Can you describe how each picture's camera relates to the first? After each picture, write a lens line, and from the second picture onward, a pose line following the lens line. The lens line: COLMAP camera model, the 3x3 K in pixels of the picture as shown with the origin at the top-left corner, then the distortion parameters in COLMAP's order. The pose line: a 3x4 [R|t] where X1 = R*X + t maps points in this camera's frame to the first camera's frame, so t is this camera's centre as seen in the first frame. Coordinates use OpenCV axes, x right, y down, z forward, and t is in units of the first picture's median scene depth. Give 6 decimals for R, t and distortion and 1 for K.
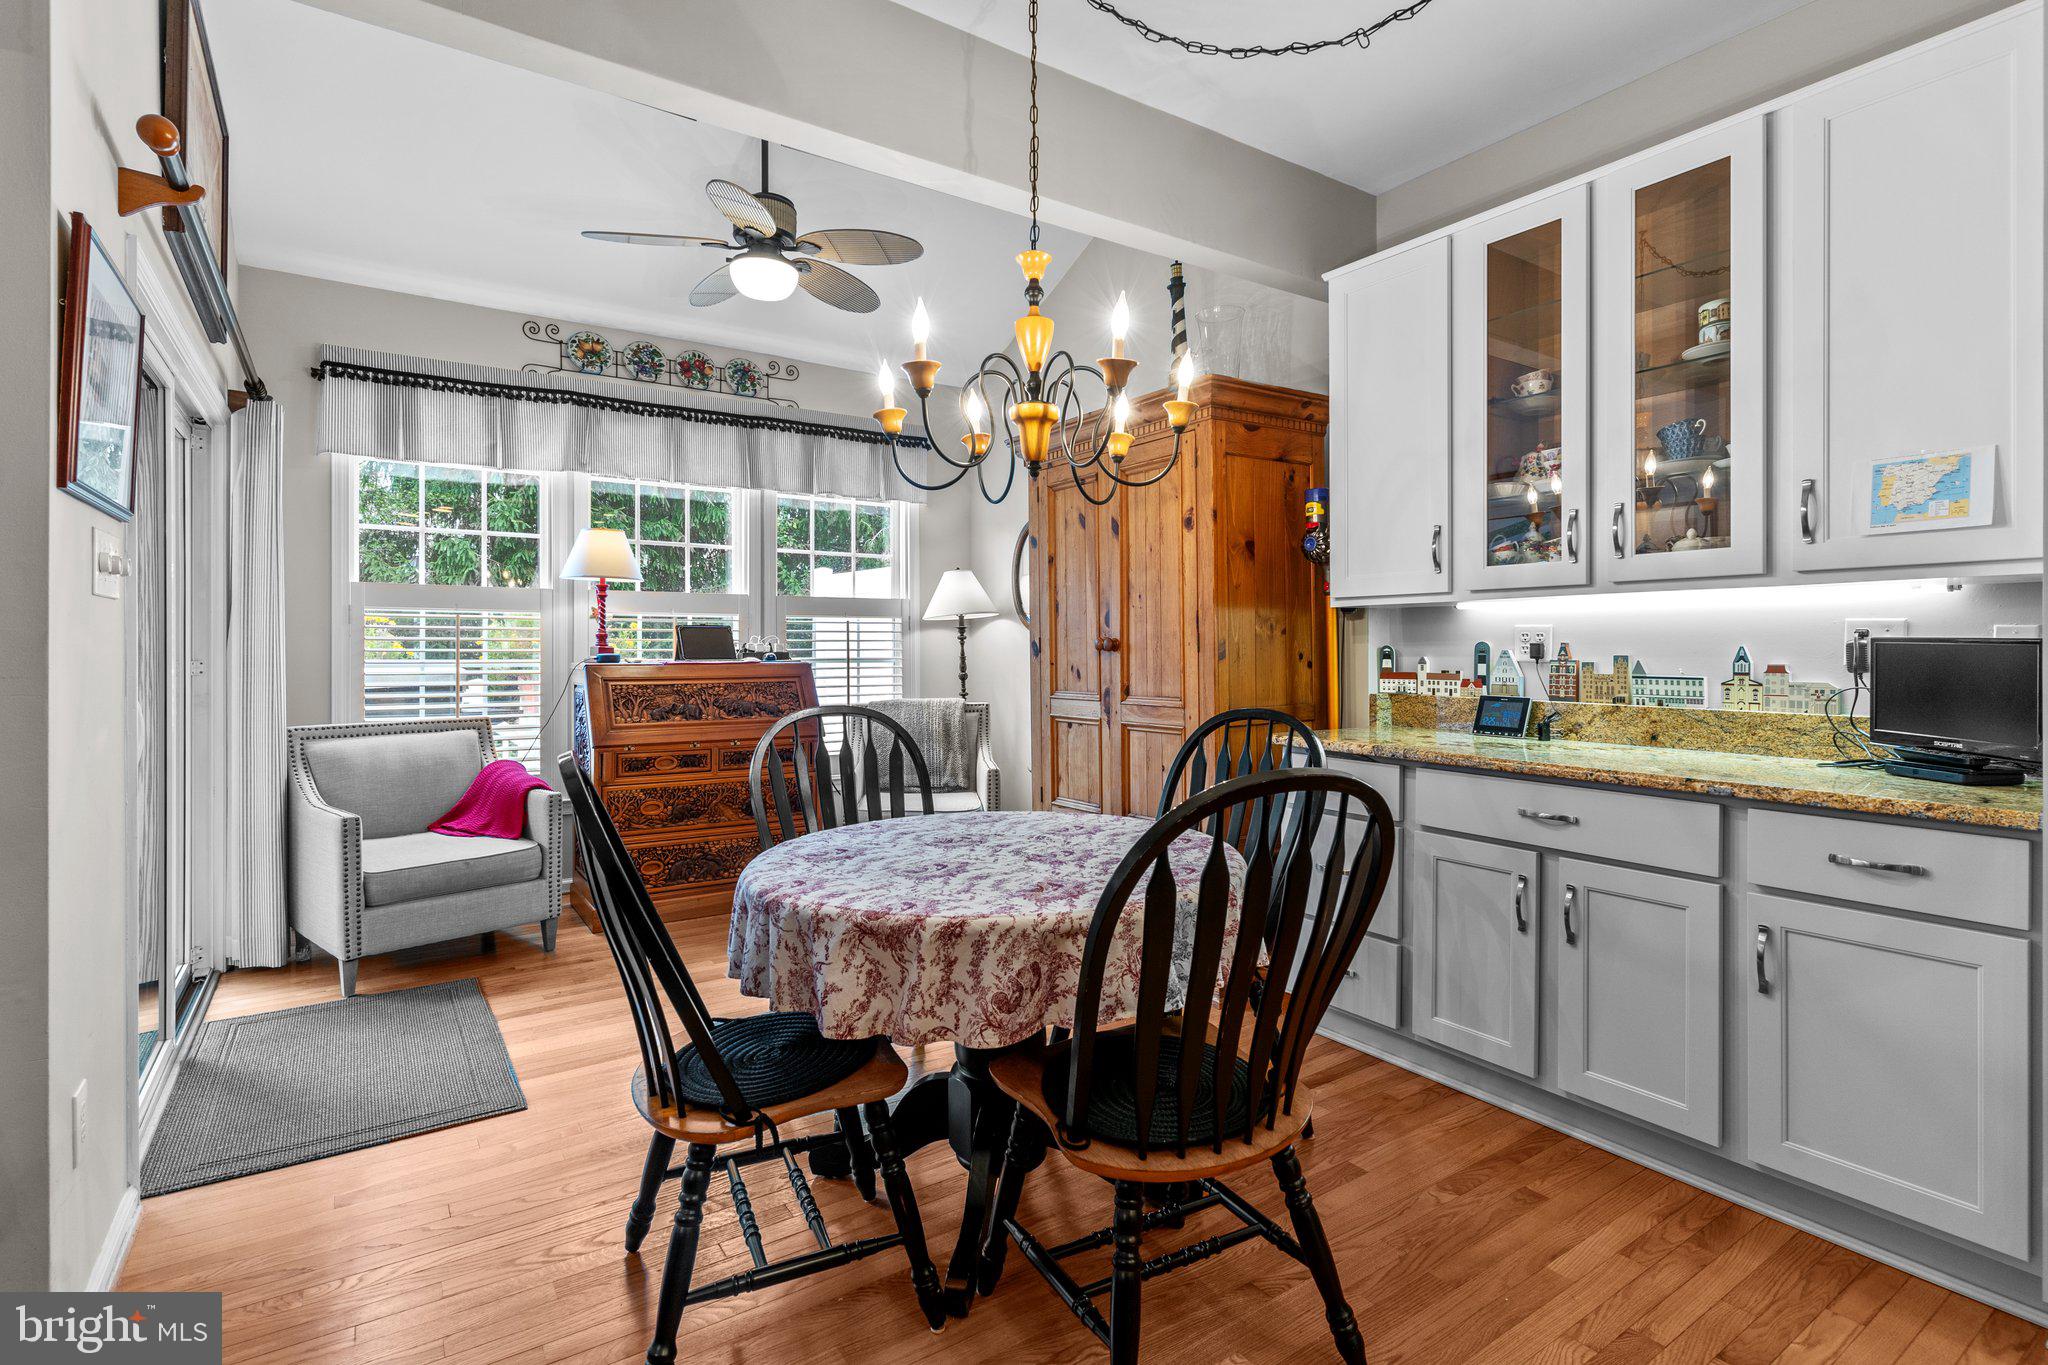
lens RADIAL K [[990.9, 0, 1035.7], [0, 990.9, 644.9], [0, 0, 1]] dist [-0.000435, -0.000024]
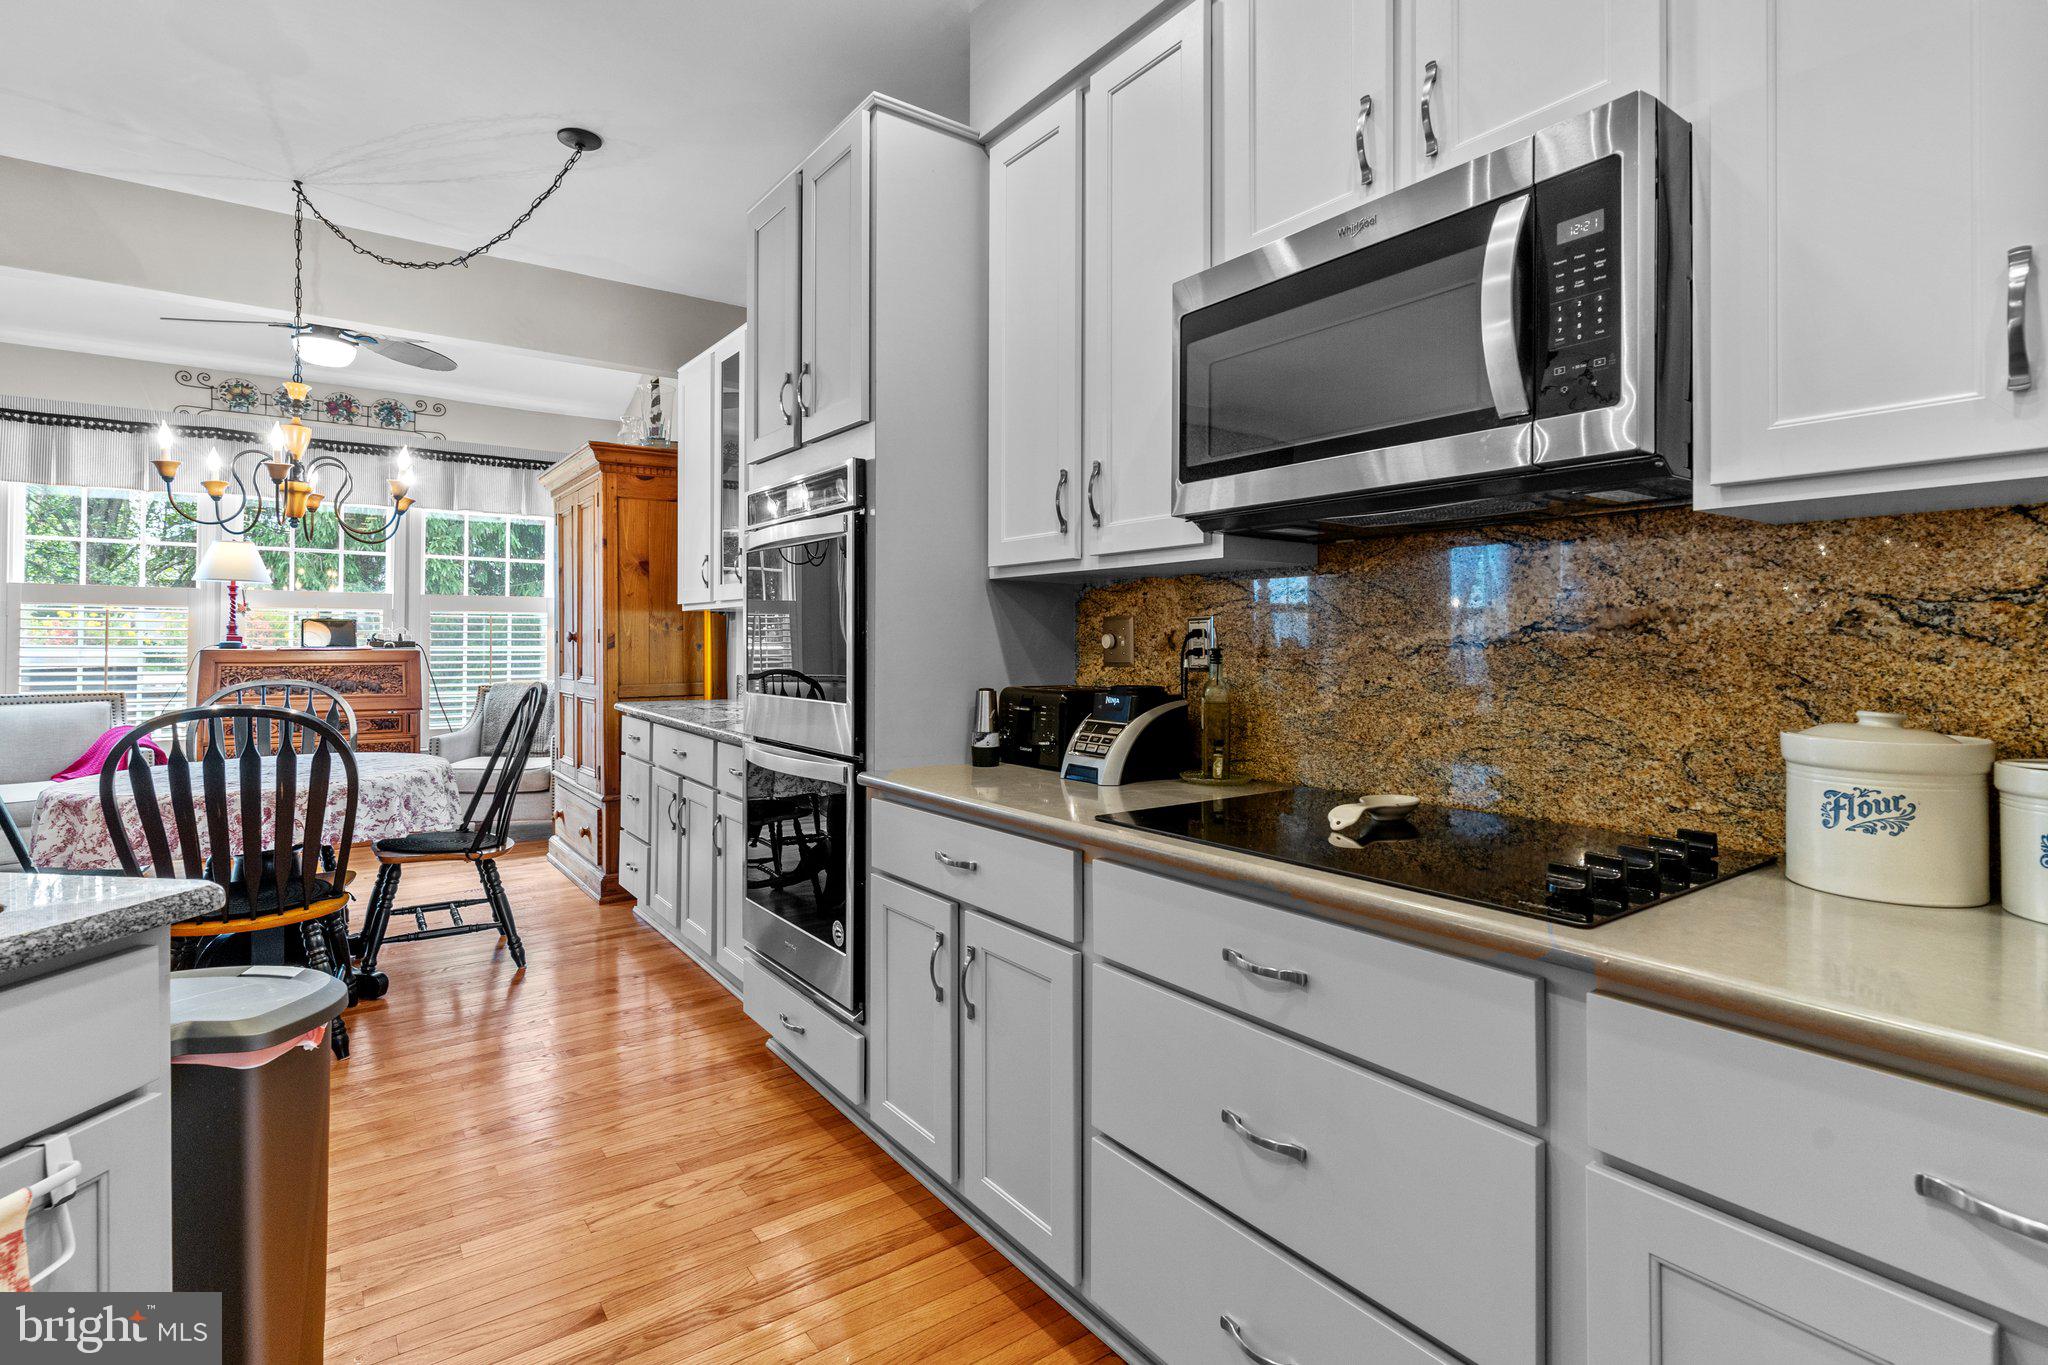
lens RADIAL K [[990.9, 0, 1033.2], [0, 990.9, 634.3], [0, 0, 1]] dist [-0.000435, -0.000024]
pose [[0.999286, 0.007424, 0.037056, 0.524770], [-0.007346, 0.999971, -0.002218, -0.004523], [-0.037072, 0.001944, 0.999311, -0.280116]]
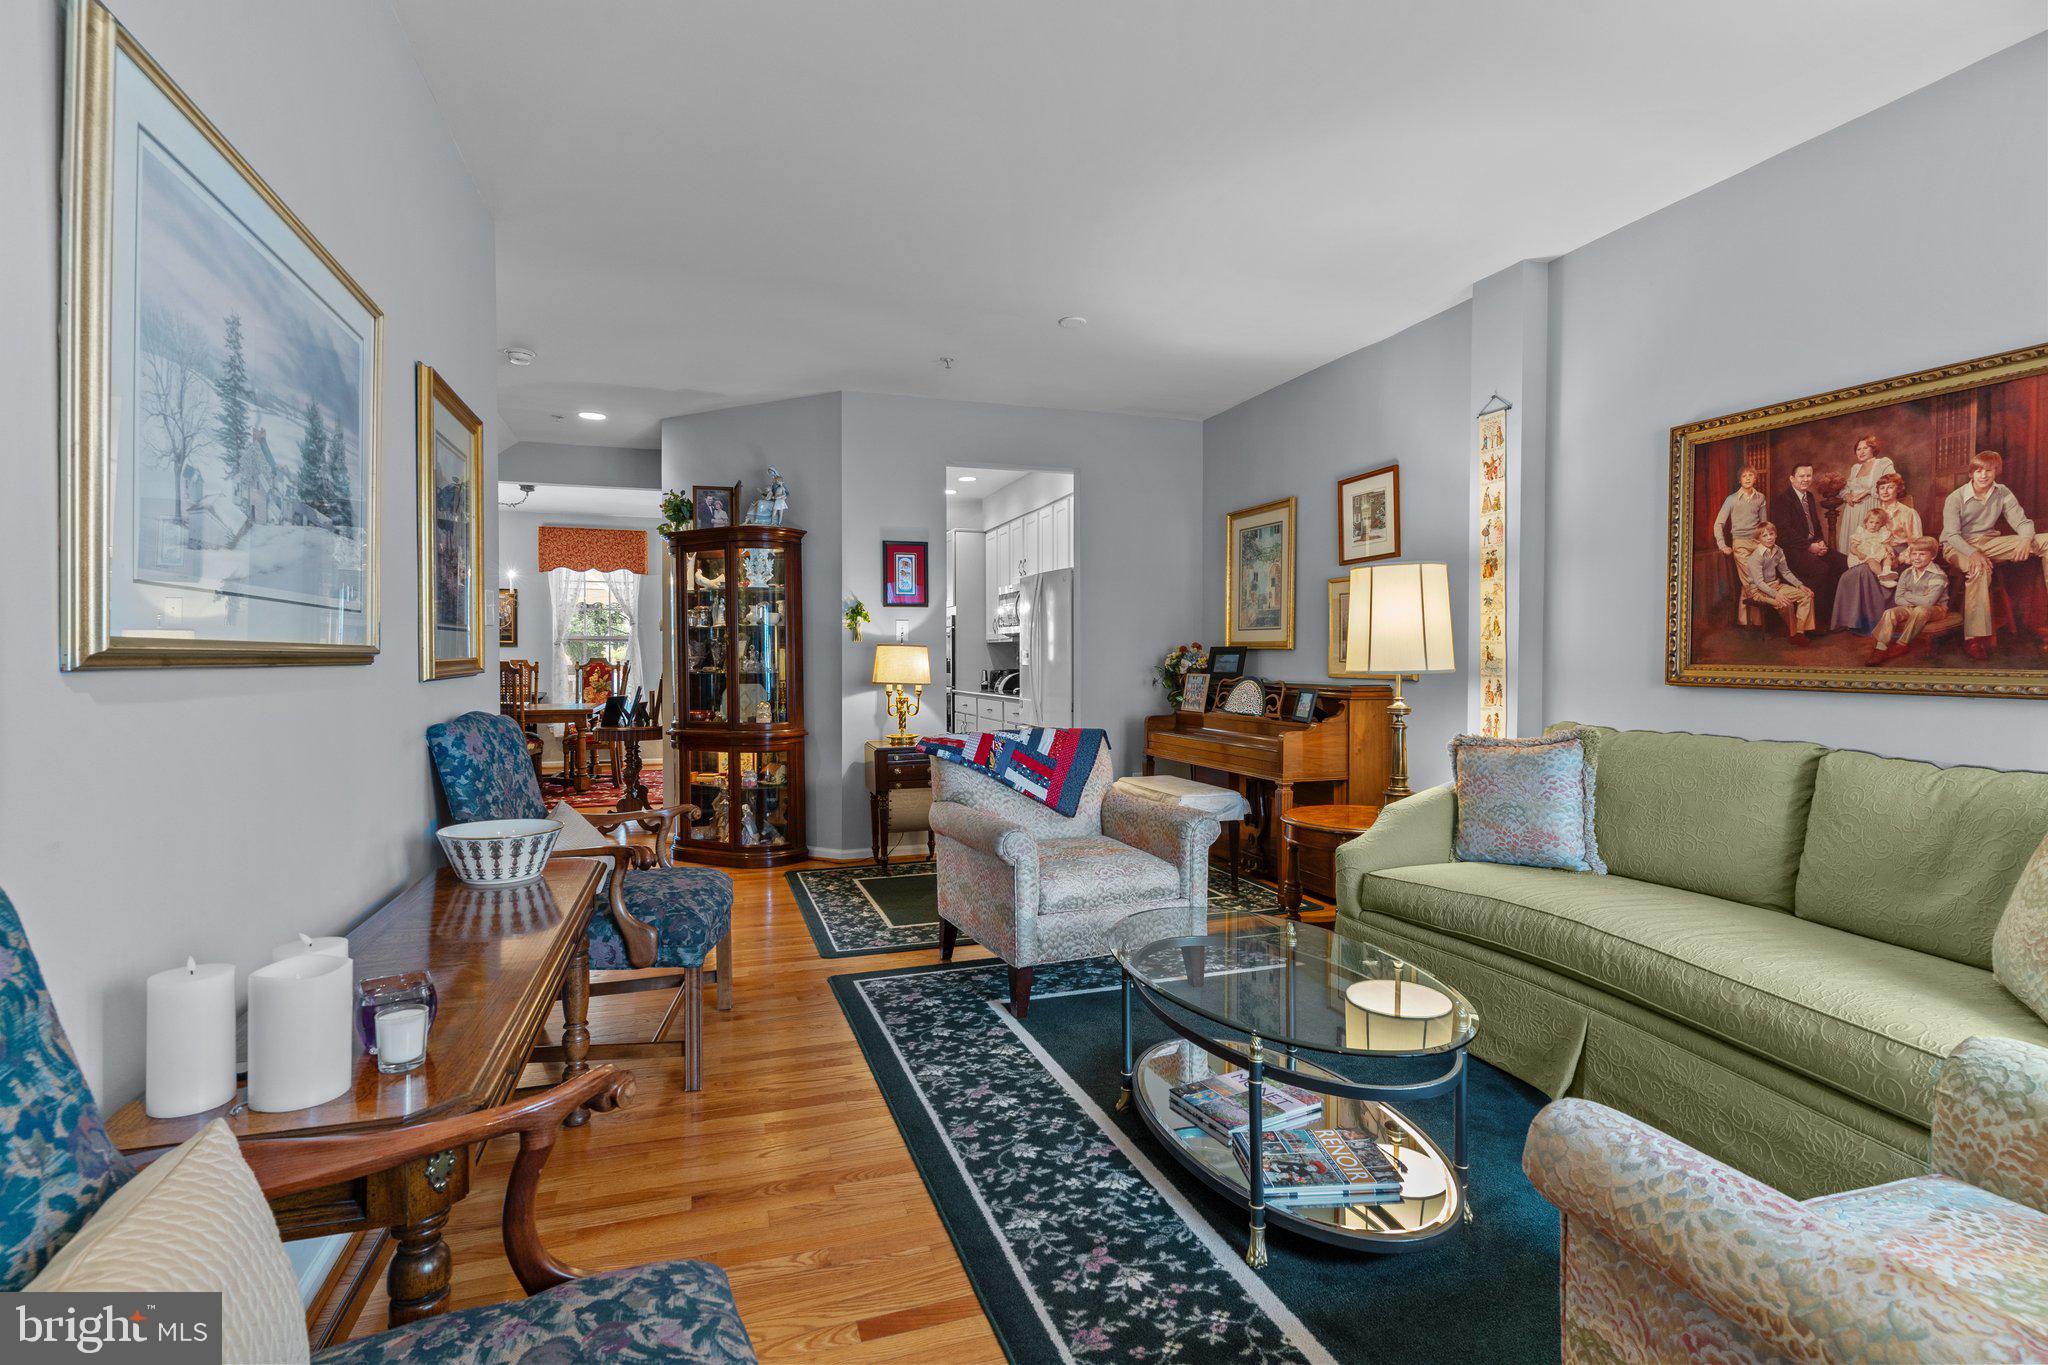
lens RADIAL K [[990.9, 0, 1027.8], [0, 990.9, 669.7], [0, 0, 1]] dist [-0.000435, -0.000024]
pose [[0.964167, 0.006145, -0.265224, 1.169286], [-0.004225, 0.999961, 0.007806, 0.005410], [0.265261, -0.006406, 0.964155, -1.765564]]
